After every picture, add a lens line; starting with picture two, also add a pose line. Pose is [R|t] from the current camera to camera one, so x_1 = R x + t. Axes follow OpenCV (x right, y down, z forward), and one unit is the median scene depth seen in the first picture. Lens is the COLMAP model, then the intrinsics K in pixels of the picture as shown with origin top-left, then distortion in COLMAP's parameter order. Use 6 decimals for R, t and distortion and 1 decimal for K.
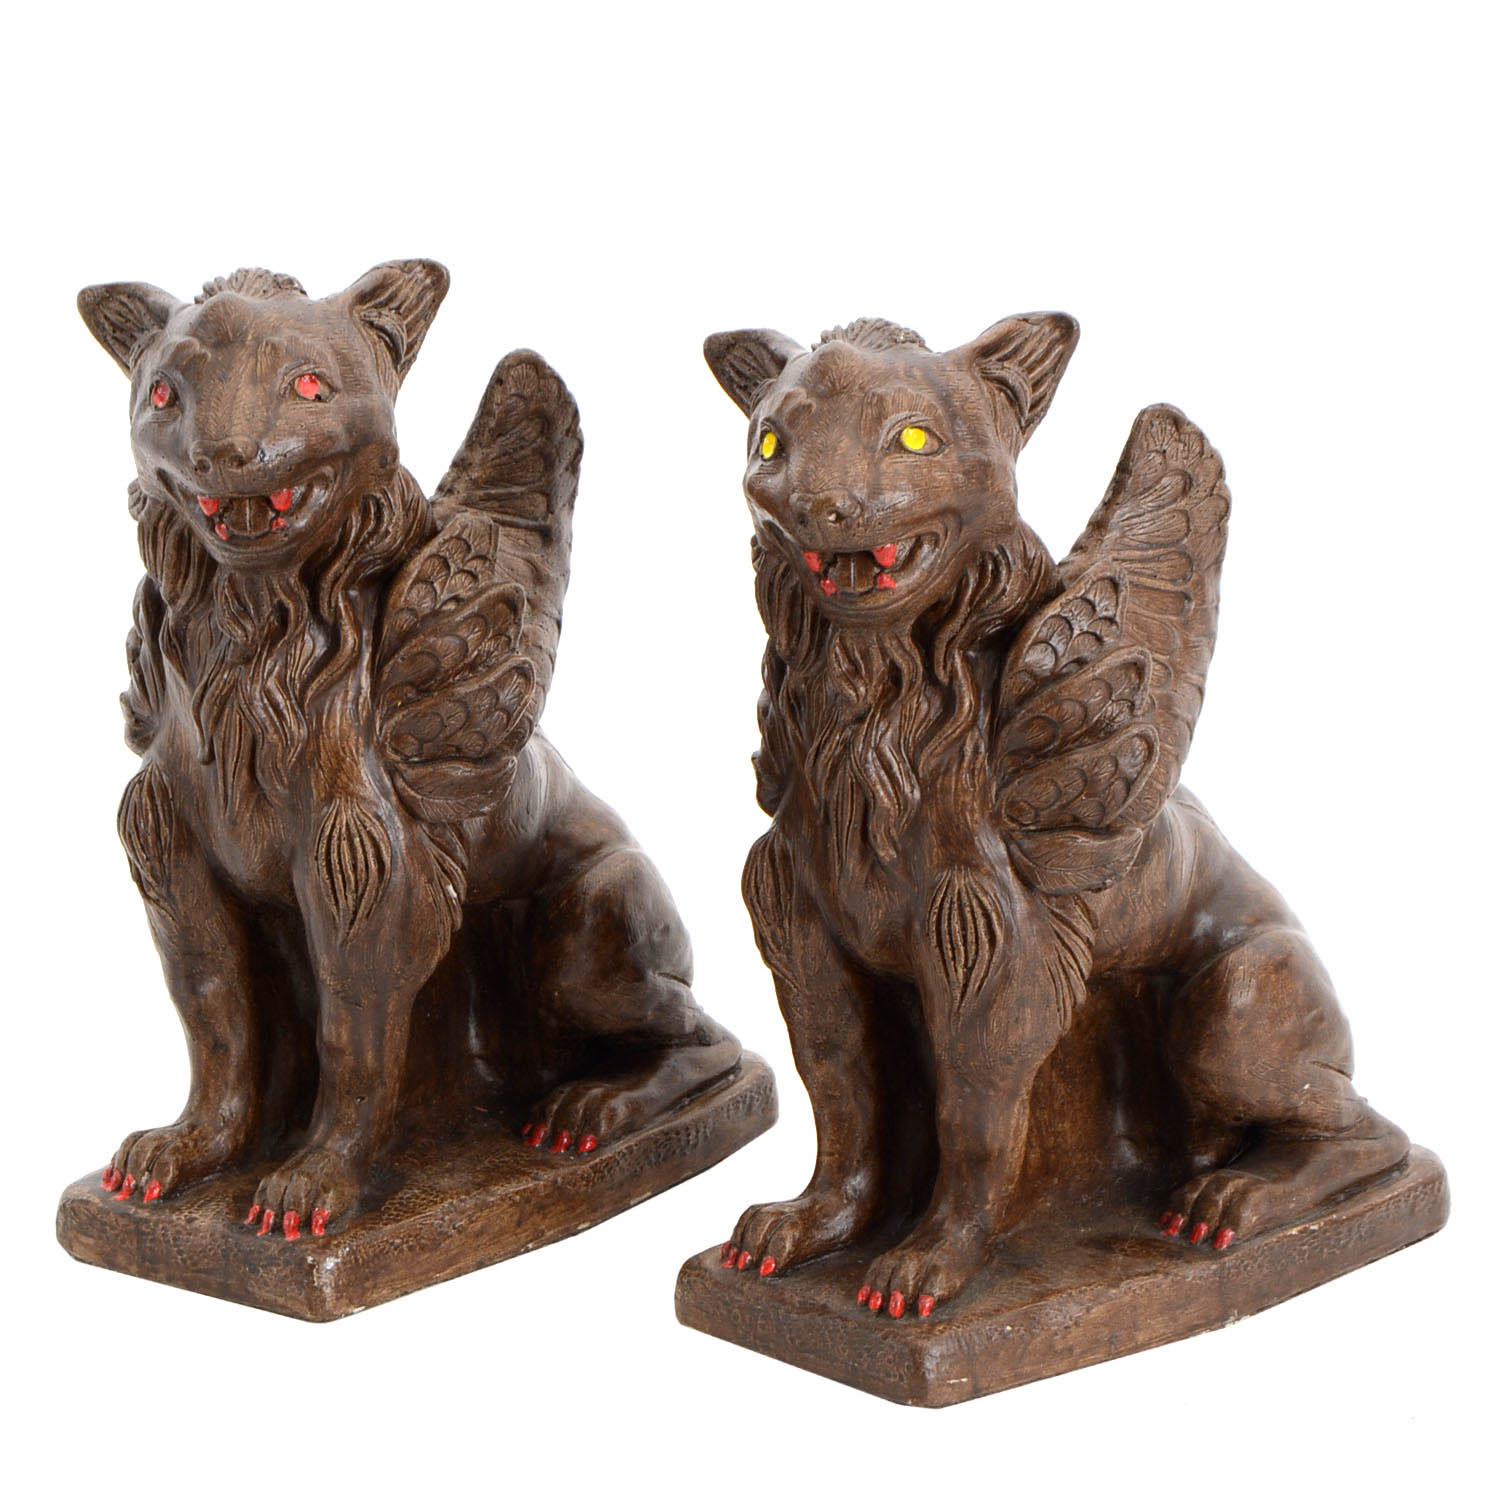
lens RADIAL K [[5492.4, 0, 748.2], [0, 5492.4, 753.1], [0, 0, 1]] dist [0.018190, 0.000000]
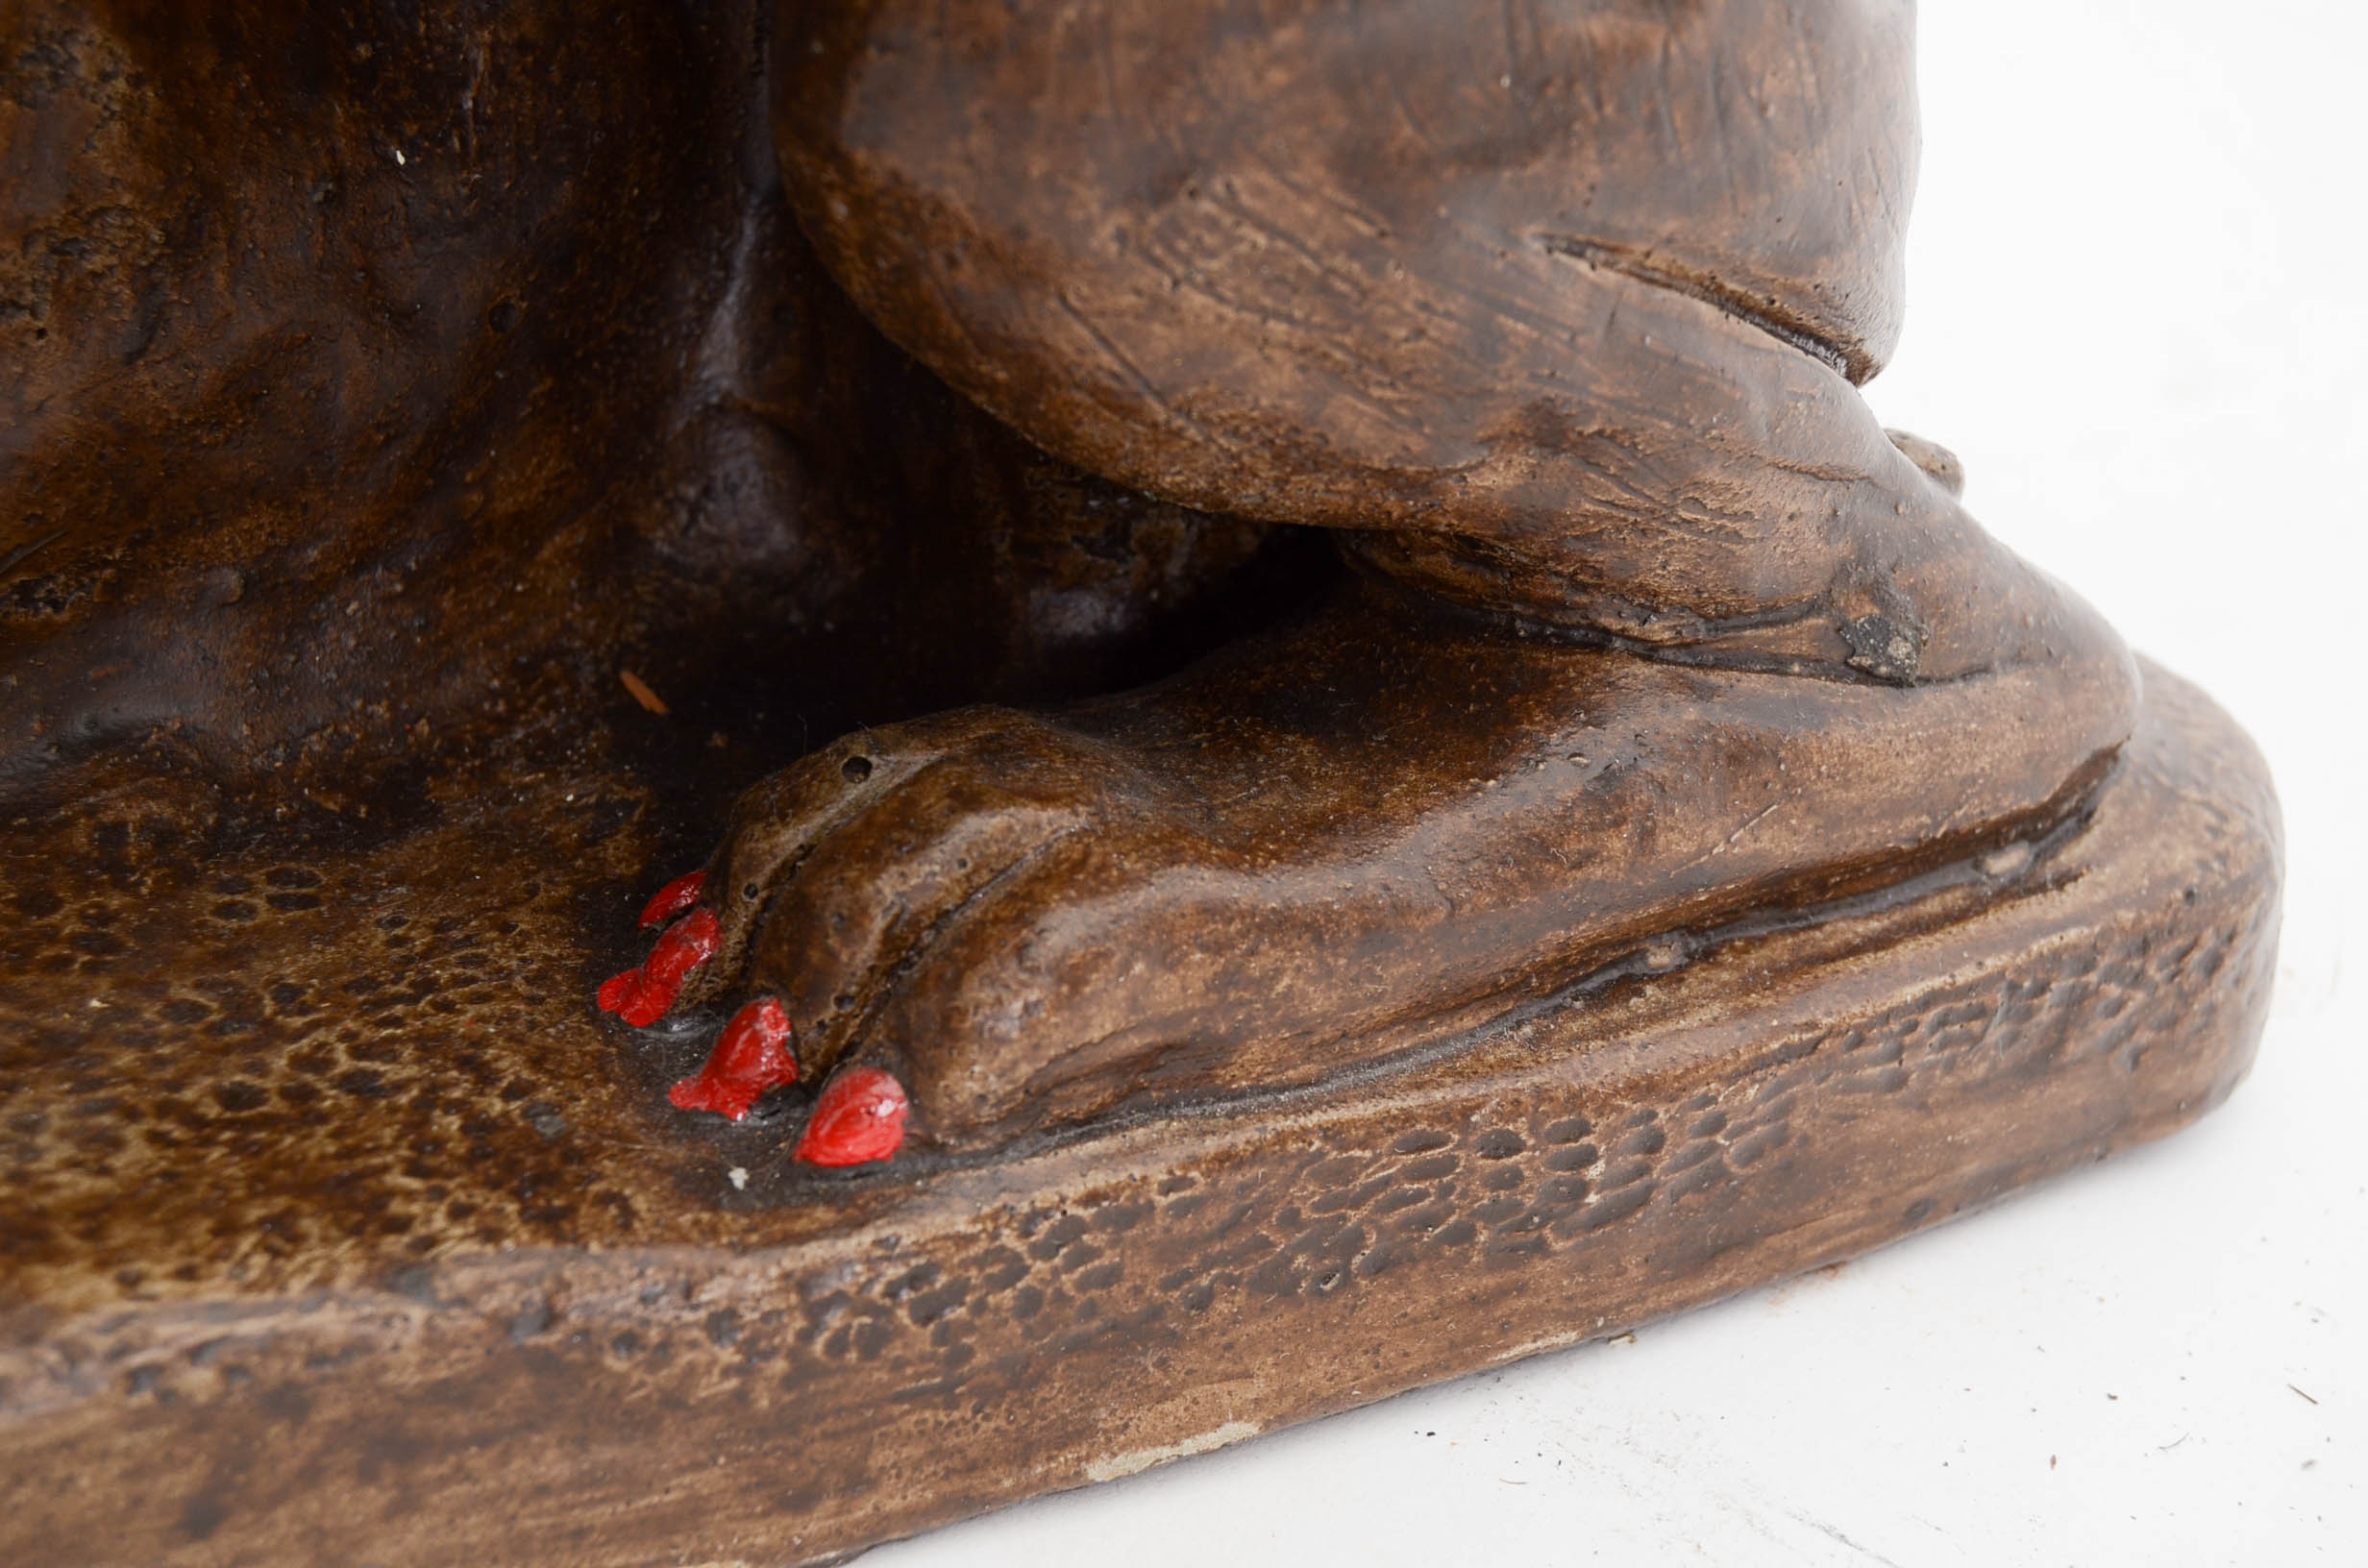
lens RADIAL K [[4033.1, 0, 1185.7], [0, 4033.1, 800.8], [0, 0, 1]] dist [-0.035149, 0.000000]
pose [[0.890731, 0.290317, -0.349734, 0.021360], [-0.203344, 0.942669, 0.264625, 0.027827], [0.406508, -0.164594, 0.898699, 0.929460]]
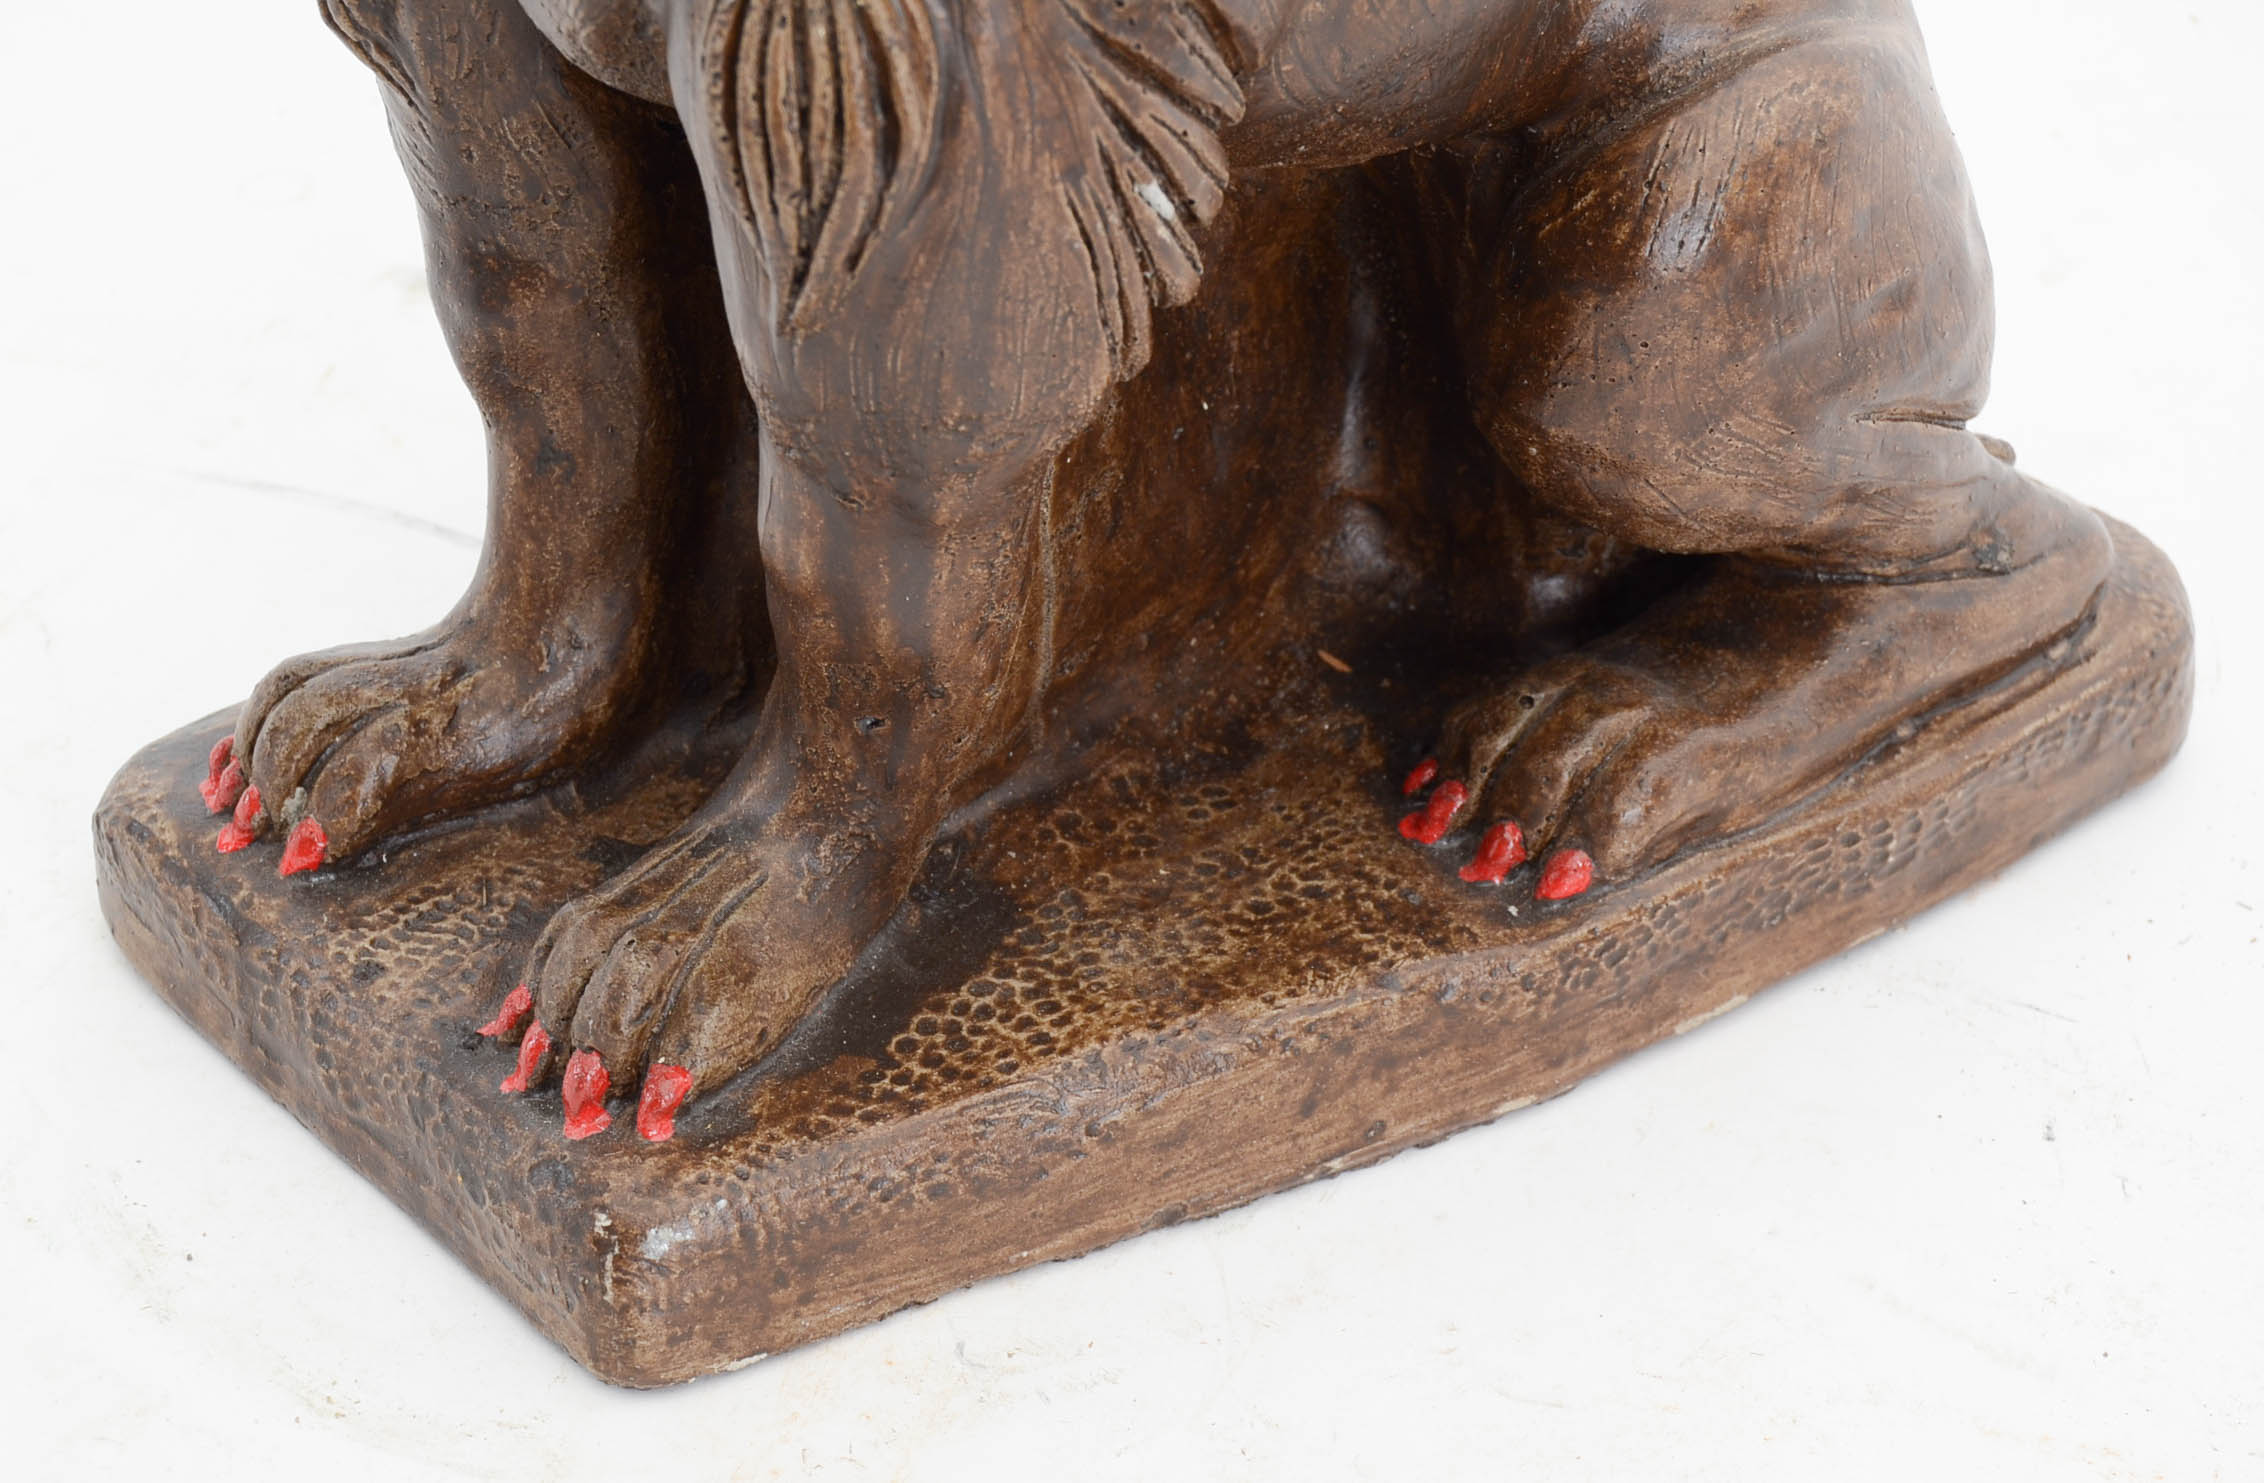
lens RADIAL K [[5203.3, 0, 1157.8], [0, 5203.3, 820.3], [0, 0, 1]] dist [0.000720, 0.000000]
pose [[0.958664, 0.189047, -0.212659, 0.016129], [-0.110327, 0.935877, 0.334608, -0.041423], [0.262279, -0.297315, 0.918049, 0.718467]]
